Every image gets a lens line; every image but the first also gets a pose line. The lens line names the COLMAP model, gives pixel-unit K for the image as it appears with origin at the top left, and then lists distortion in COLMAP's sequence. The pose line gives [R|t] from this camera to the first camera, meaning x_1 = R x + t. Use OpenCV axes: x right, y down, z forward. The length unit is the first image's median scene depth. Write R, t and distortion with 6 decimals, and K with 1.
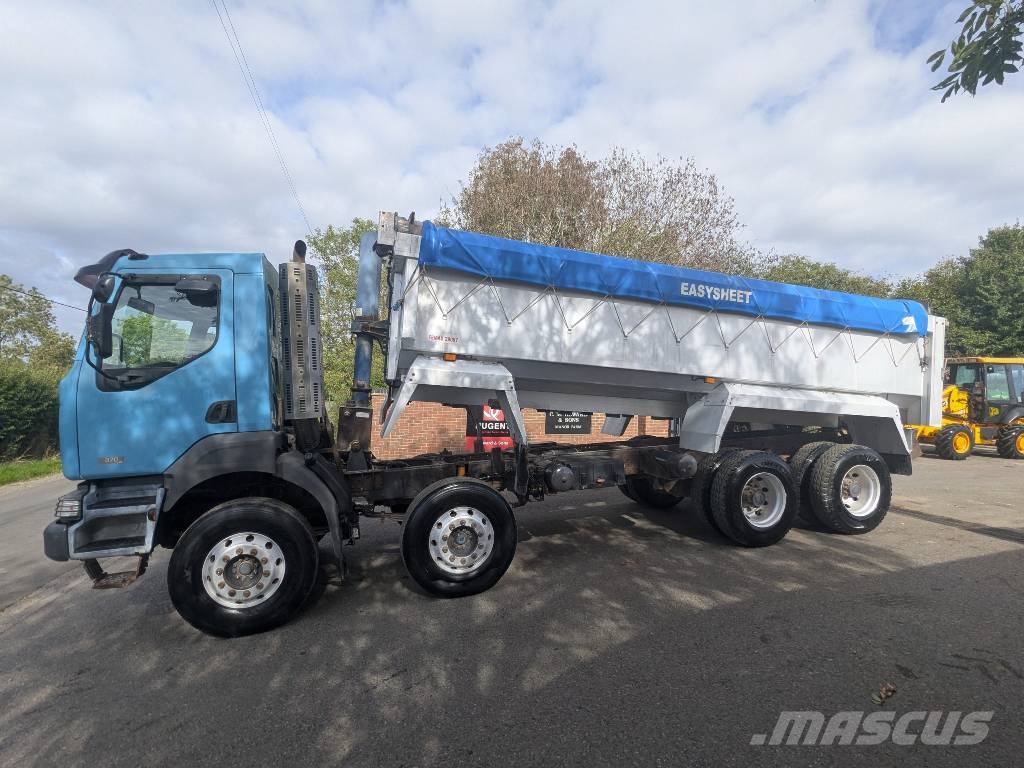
lens RADIAL K [[487.4, 0, 531.4], [0, 487.4, 381.3], [0, 0, 1]] dist [-0.005450, 0.002438]
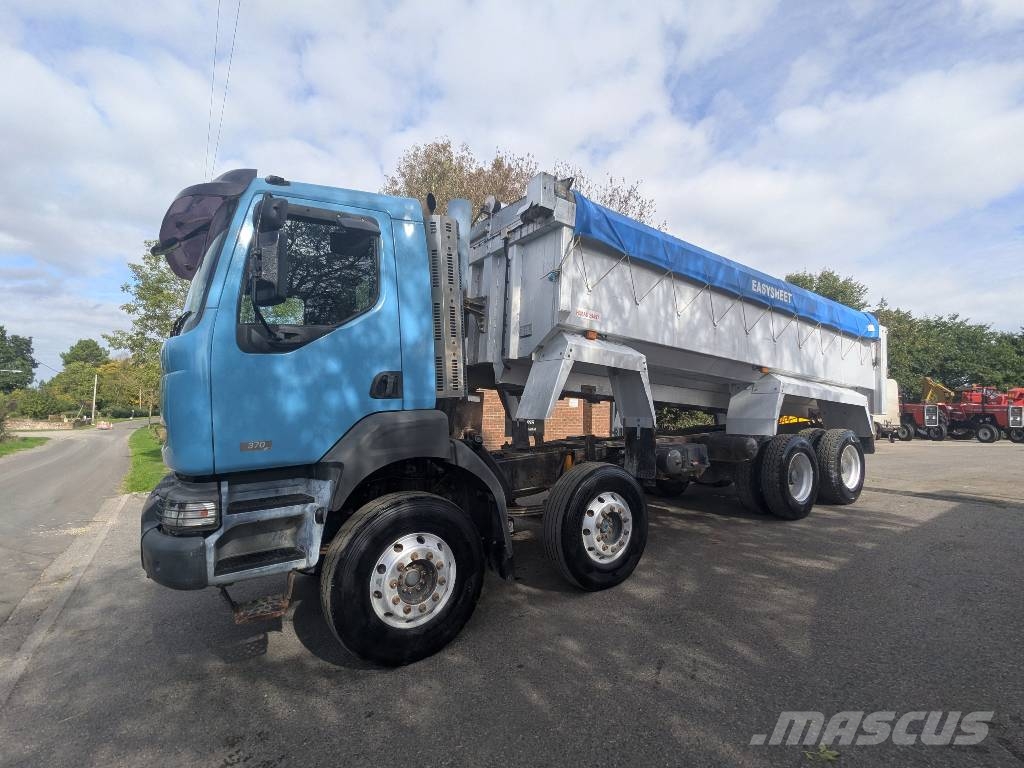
lens RADIAL K [[487.4, 0, 515.9], [0, 487.4, 385.0], [0, 0, 1]] dist [-0.005450, 0.002438]
pose [[0.951291, 0.013770, 0.307986, -0.593504], [-0.007223, 0.999723, -0.022387, 0.068765], [-0.308209, 0.019072, 0.951127, 0.143839]]
